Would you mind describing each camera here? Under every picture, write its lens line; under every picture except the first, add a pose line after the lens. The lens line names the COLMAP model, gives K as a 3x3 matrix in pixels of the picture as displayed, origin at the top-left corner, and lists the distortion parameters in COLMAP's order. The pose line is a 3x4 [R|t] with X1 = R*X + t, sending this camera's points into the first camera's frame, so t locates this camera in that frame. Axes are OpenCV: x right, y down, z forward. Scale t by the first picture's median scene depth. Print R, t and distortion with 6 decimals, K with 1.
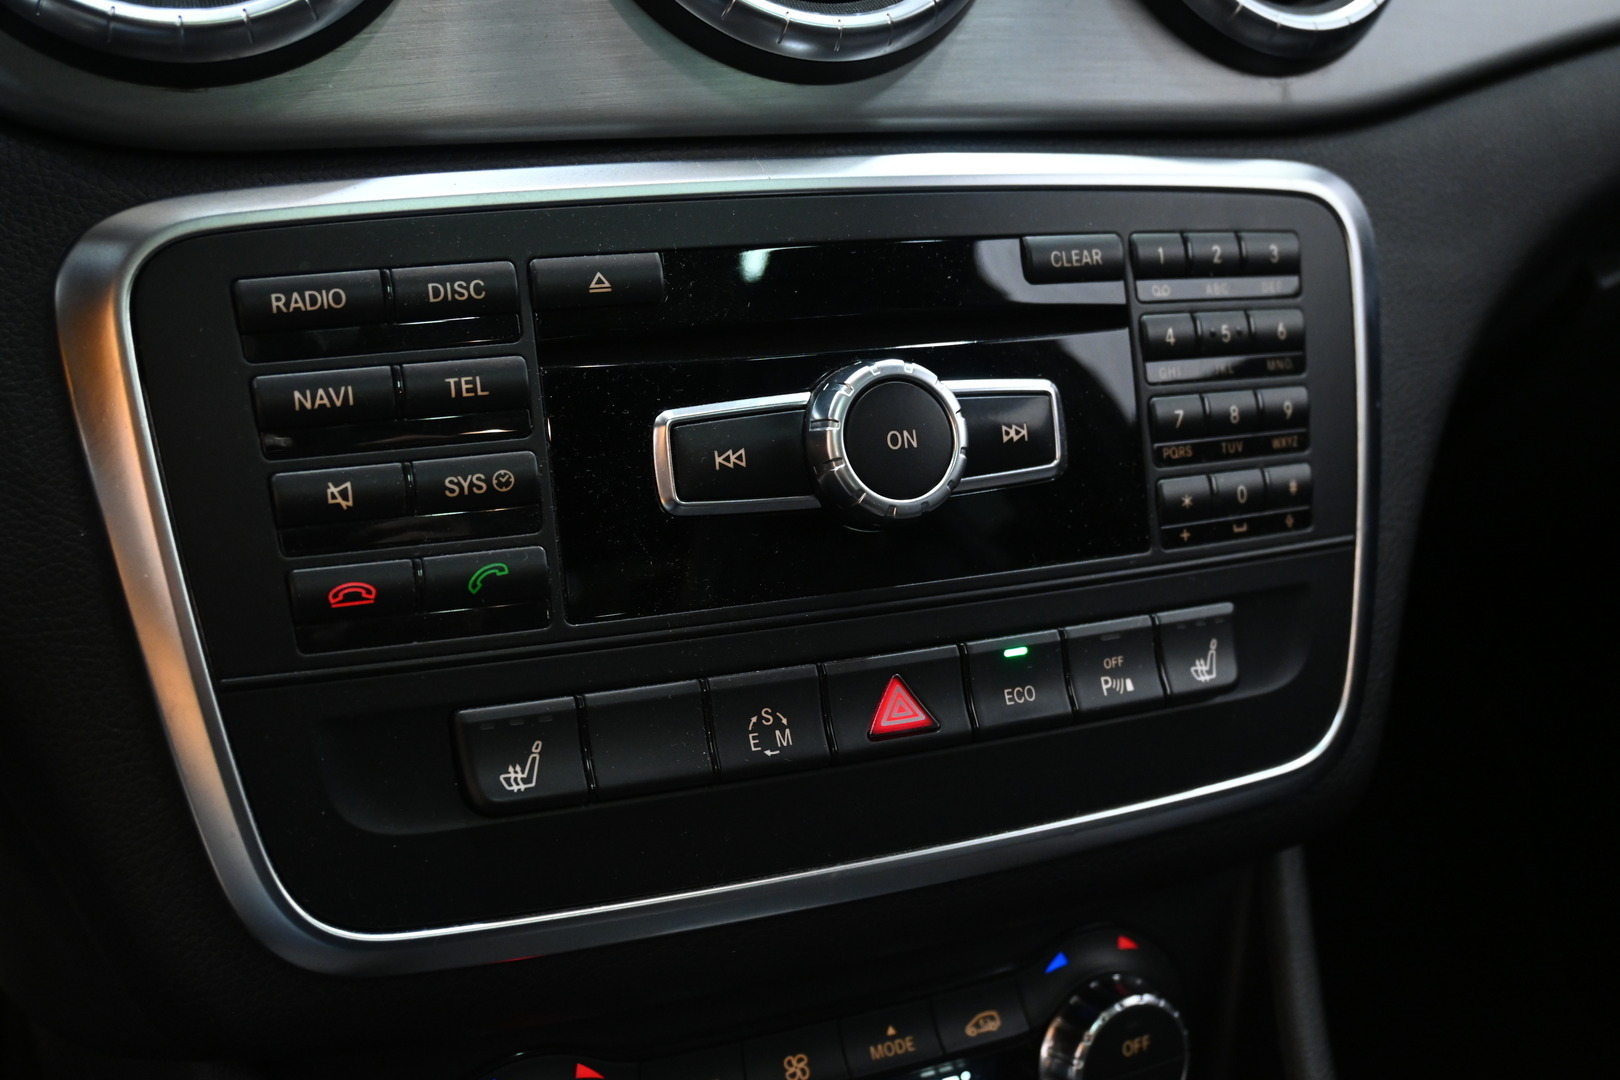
lens RADIAL K [[1862.4, 0, 810.0], [0, 1862.4, 540.0], [0, 0, 1]] dist [-0.003867, -0.007991]
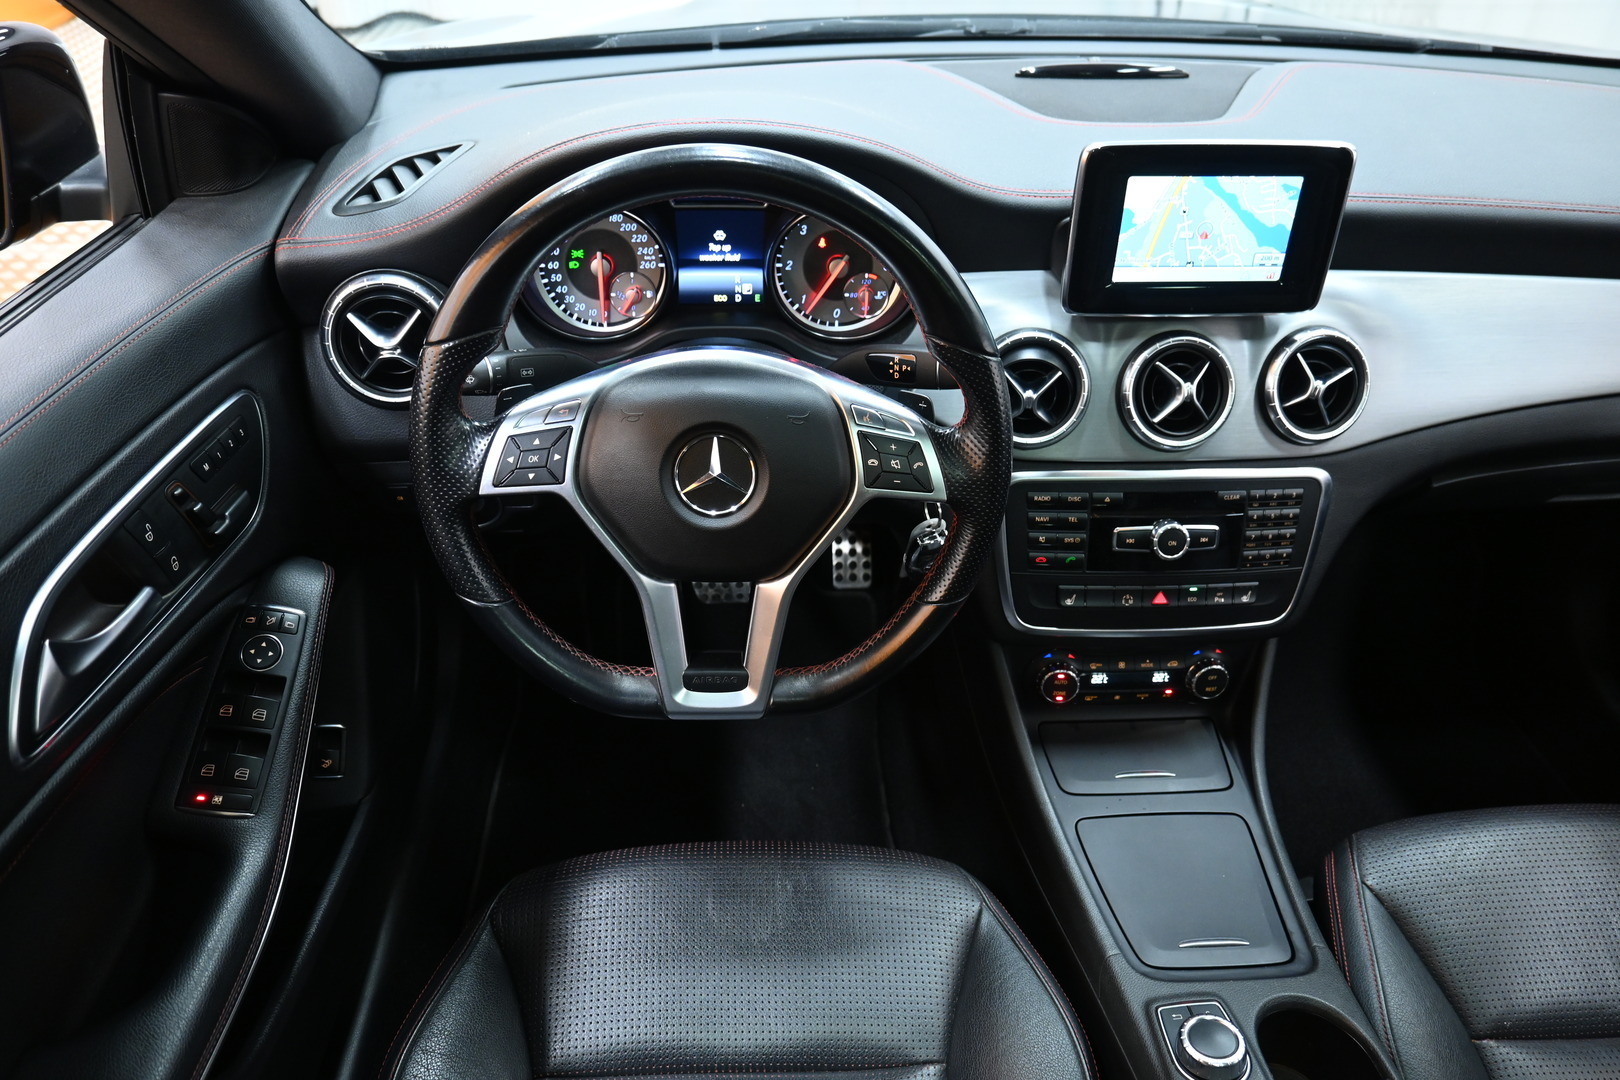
lens RADIAL K [[1108.3, 0, 810.0], [0, 1108.3, 540.0], [0, 0, 1]] dist [-0.001864, -0.004646]
pose [[0.931101, 0.200121, -0.304962, 0.047432], [-0.102931, 0.946234, 0.306669, -0.729974], [0.349937, -0.254150, 0.901639, -1.529088]]
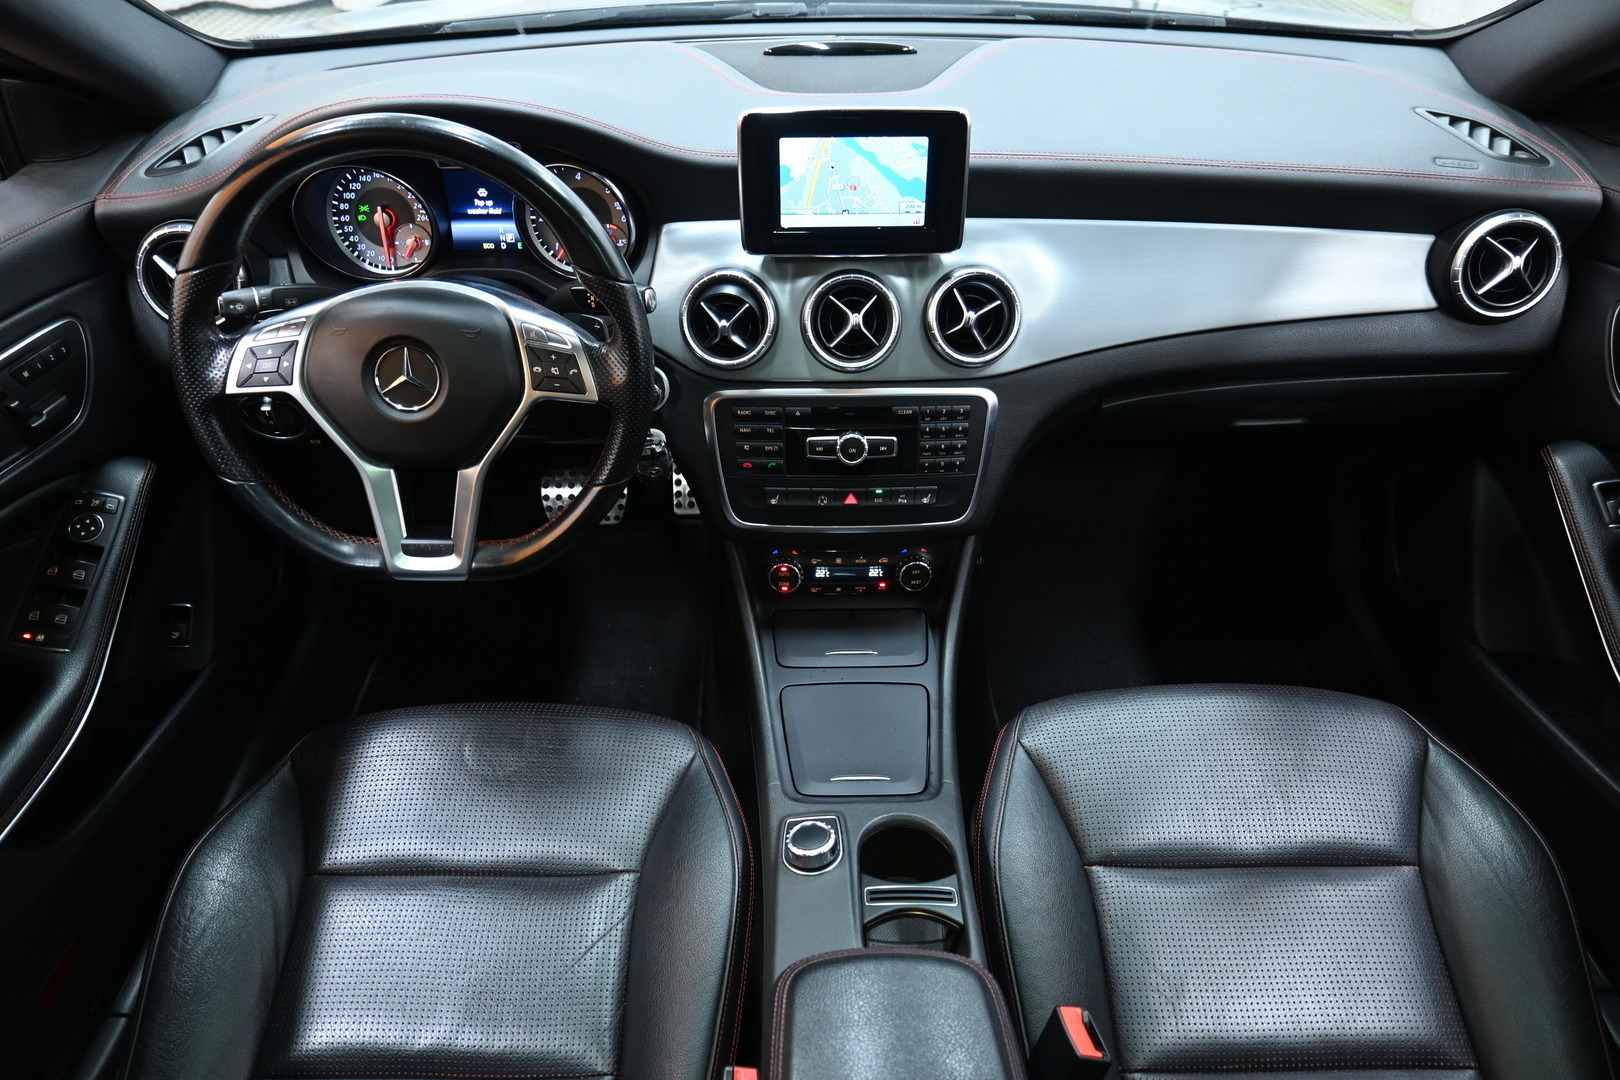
lens RADIAL K [[1108.3, 0, 810.0], [0, 1108.3, 540.0], [0, 0, 1]] dist [-0.001864, -0.004646]
pose [[0.914393, 0.212809, -0.344380, 0.997874], [-0.095188, 0.939856, 0.328041, -0.775862], [0.393478, -0.267178, 0.879654, -1.701854]]
